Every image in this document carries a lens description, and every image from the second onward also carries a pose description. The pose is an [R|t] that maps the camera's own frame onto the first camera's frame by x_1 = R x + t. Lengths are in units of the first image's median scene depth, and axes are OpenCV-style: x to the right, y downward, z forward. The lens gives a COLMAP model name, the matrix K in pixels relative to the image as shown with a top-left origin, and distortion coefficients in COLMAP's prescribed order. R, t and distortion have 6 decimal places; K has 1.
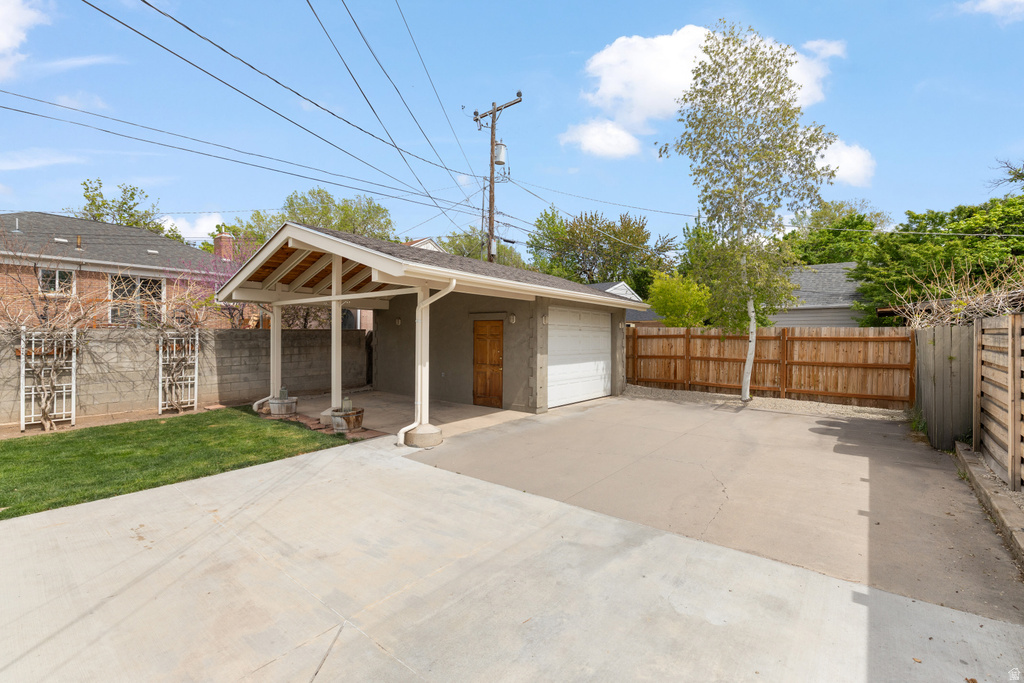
lens RADIAL K [[450.6, 0, 510.4], [0, 450.6, 334.3], [0, 0, 1]] dist [0.005730, 0.000592]
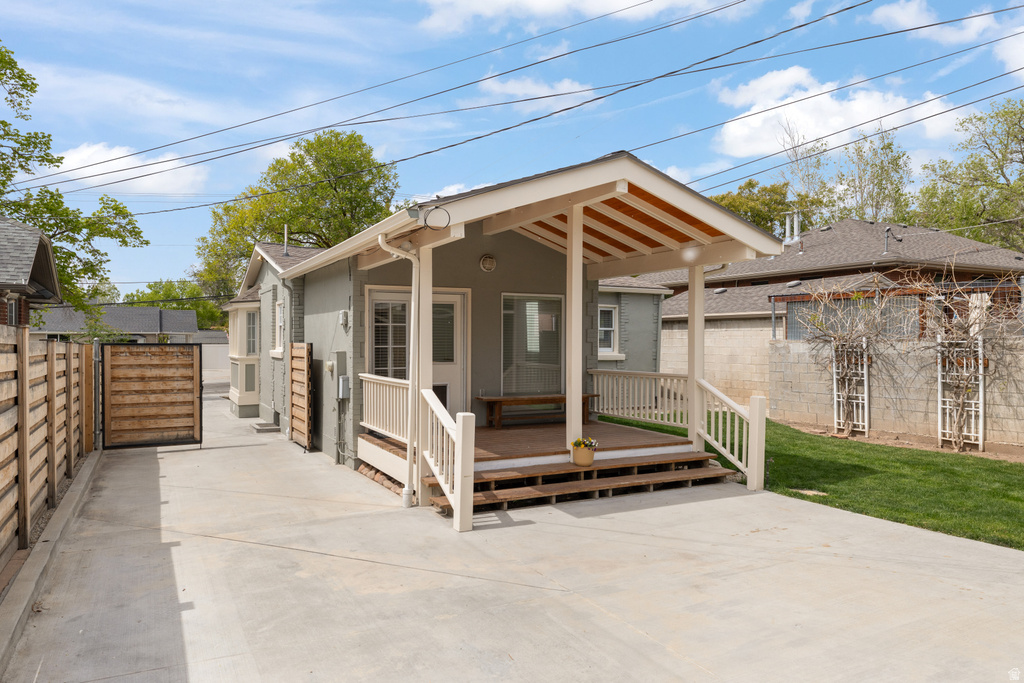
lens RADIAL K [[702.0, 0, 517.8], [0, 702.0, 347.1], [0, 0, 1]] dist [-0.005096, -0.009622]
pose [[-0.401381, 0.000930, -0.915911, 0.369052], [0.001400, 0.999999, 0.000401, -0.000303], [0.915910, -0.001121, -0.401382, 0.436262]]
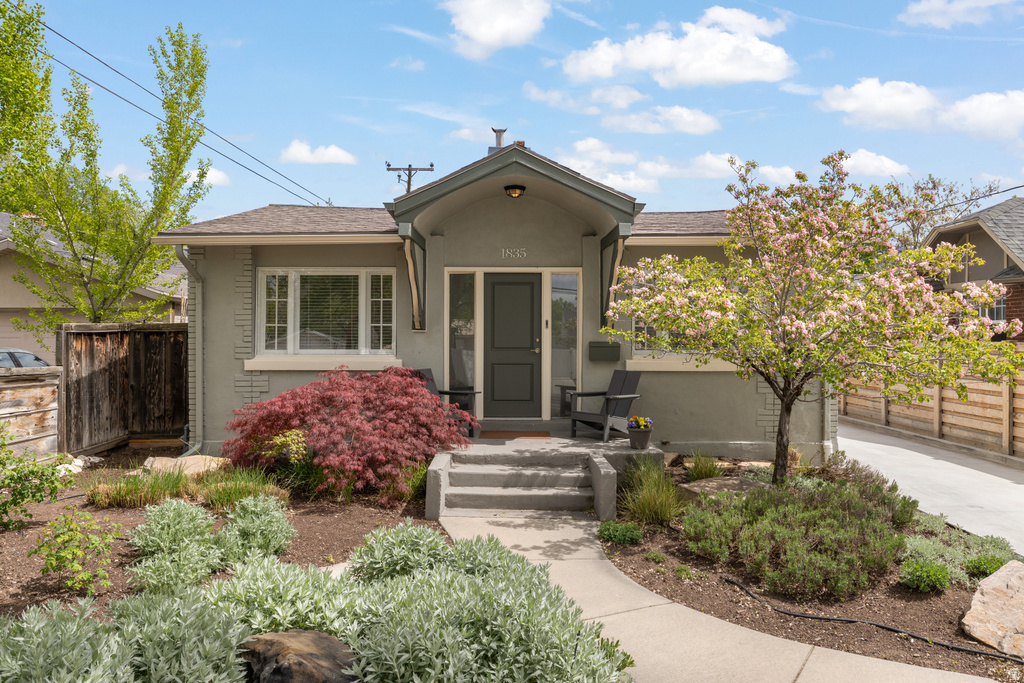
lens RADIAL K [[737.7, 0, 513.0], [0, 737.7, 340.4], [0, 0, 1]] dist [0.001381, -0.003243]
pose [[0.781792, -0.002222, 0.623535, -1.995474], [-0.002370, 0.999976, 0.006536, -0.020251], [-0.623535, -0.006587, 0.781768, -1.522374]]
